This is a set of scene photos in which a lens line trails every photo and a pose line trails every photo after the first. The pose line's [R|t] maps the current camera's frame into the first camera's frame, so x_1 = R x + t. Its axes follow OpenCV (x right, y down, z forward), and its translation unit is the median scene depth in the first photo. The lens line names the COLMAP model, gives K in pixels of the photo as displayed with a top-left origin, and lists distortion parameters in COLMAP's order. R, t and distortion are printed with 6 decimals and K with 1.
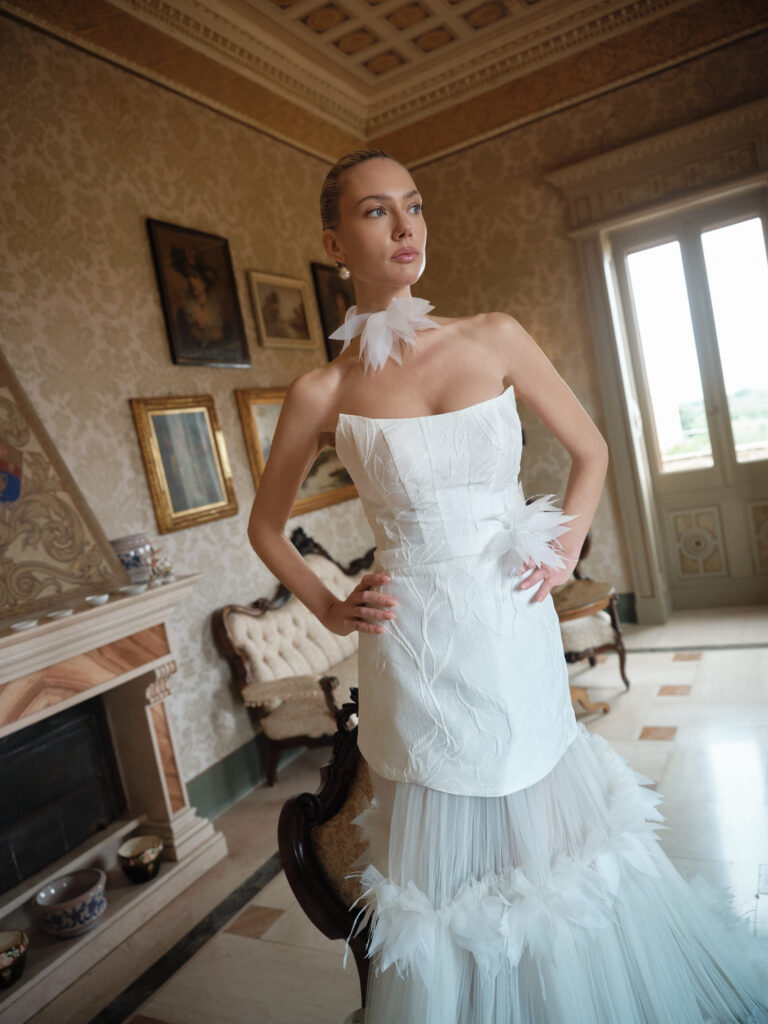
lens RADIAL K [[760.0, 0, 388.6], [0, 760.0, 511.0], [0, 0, 1]] dist [-0.008308, -0.006395]
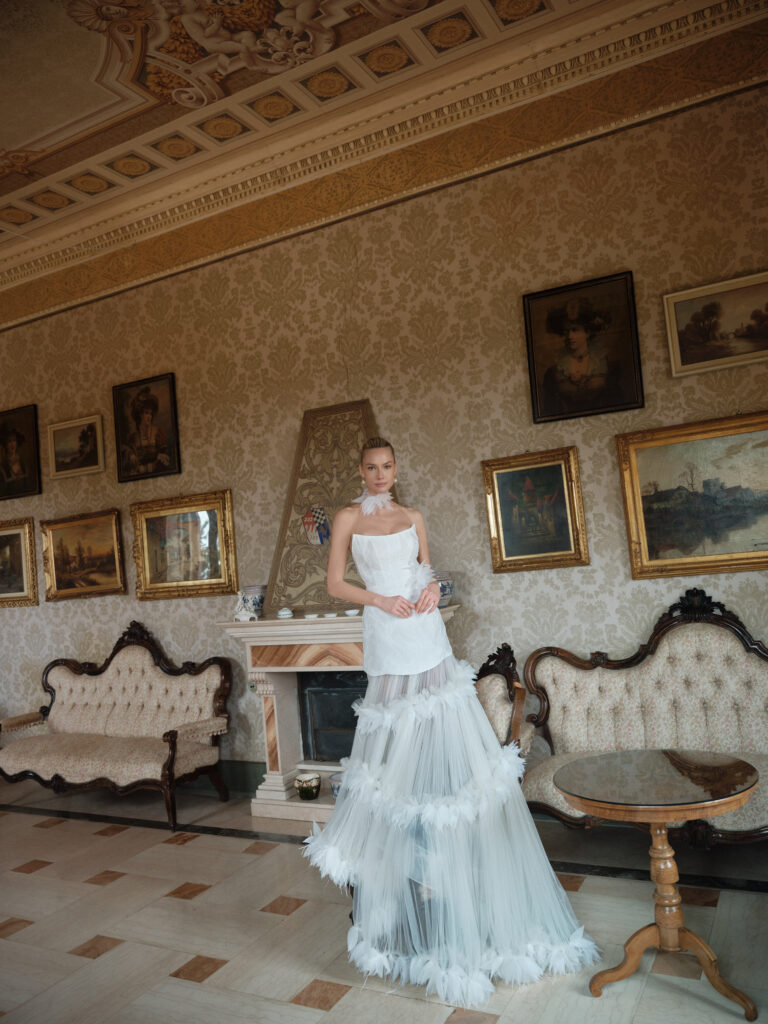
lens RADIAL K [[760.0, 0, 382.2], [0, 760.0, 519.7], [0, 0, 1]] dist [-0.008308, -0.006395]
pose [[0.032427, 0.134202, -0.990423, 0.751998], [0.013861, 0.990789, 0.134705, -0.186000], [0.999378, -0.018096, 0.030268, 0.664778]]
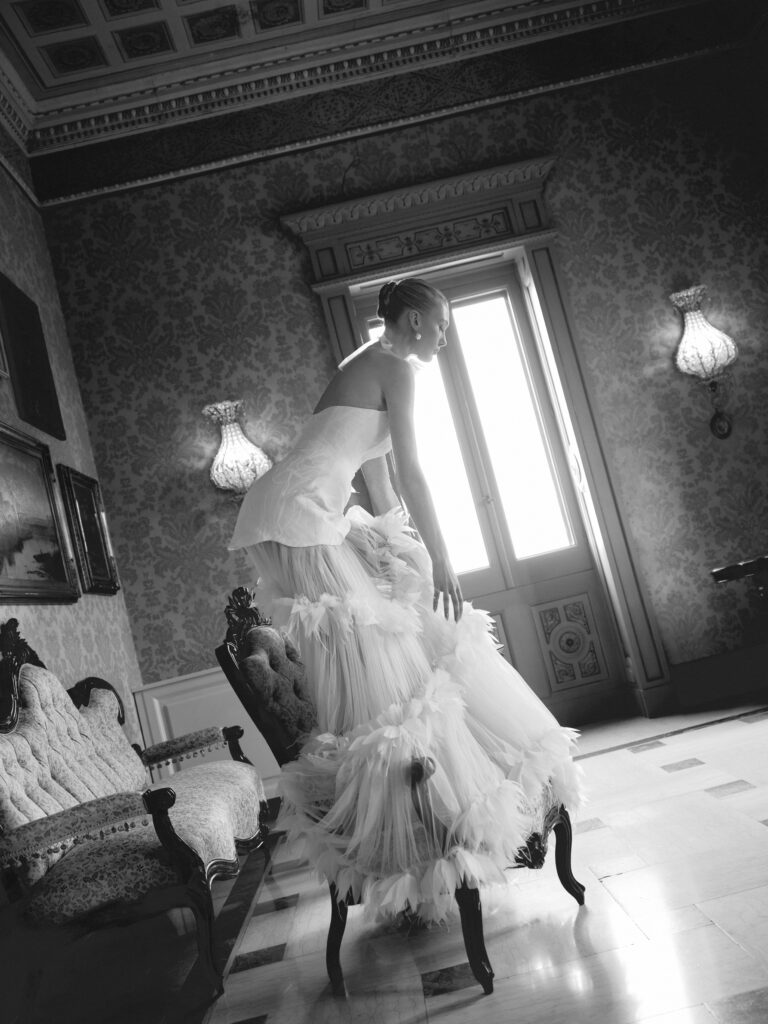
lens RADIAL K [[1002.8, 0, 388.3], [0, 1002.8, 512.8], [0, 0, 1]] dist [-0.002117, 0.000000]
pose [[0.878236, 0.022724, 0.477688, -0.259970], [0.109241, 0.962928, -0.246648, 0.188215], [-0.465584, 0.268798, 0.843196, 0.139883]]
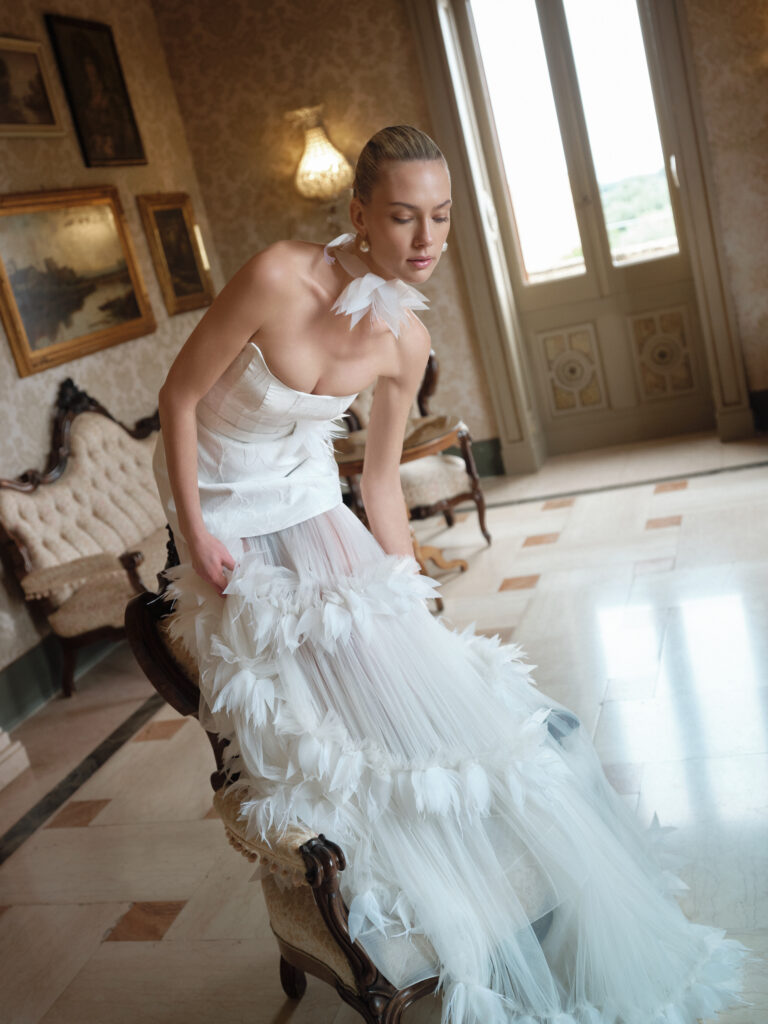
lens RADIAL K [[1130.3, 0, 389.3], [0, 1130.3, 511.3], [0, 0, 1]] dist [-0.016605, 0.000000]
pose [[0.979679, -0.086120, 0.181141, -0.018315], [0.062257, 0.989087, 0.133532, 0.023953], [-0.190664, -0.119542, 0.974350, -0.203195]]
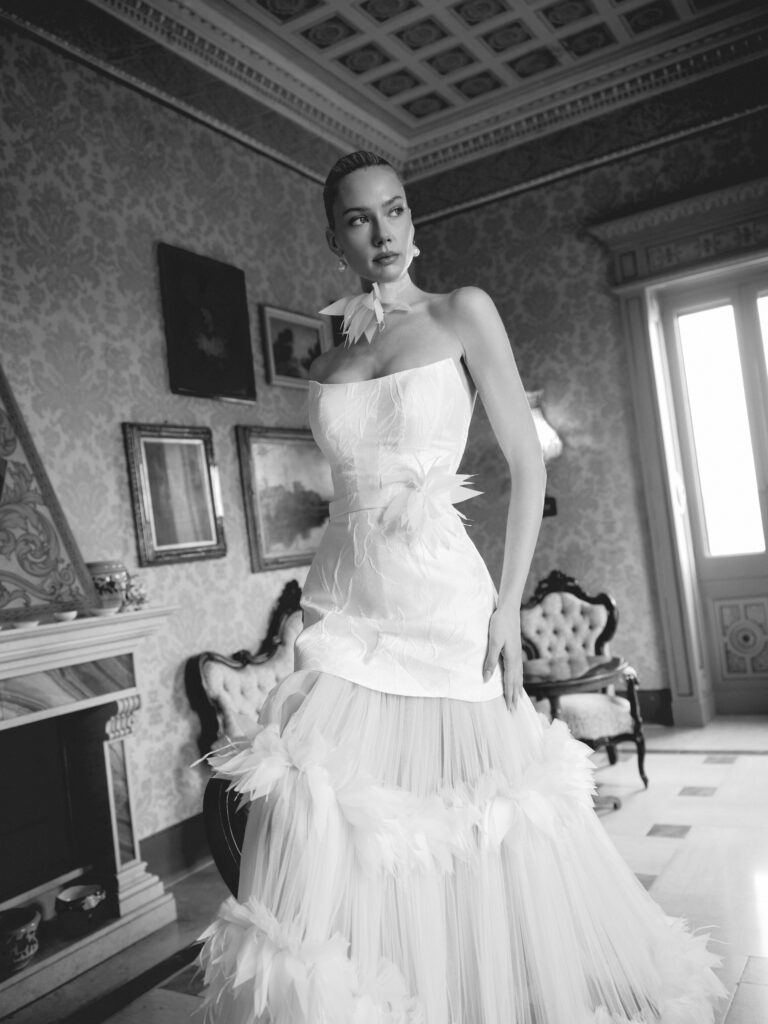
lens RADIAL K [[893.4, 0, 389.2], [0, 893.4, 511.1], [0, 0, 1]] dist [-0.016849, 0.003125]
pose [[0.996619, 0.067774, -0.046447, 0.044904], [-0.072437, 0.991571, -0.107421, 0.049942], [0.038775, 0.110422, 0.993128, -0.078090]]
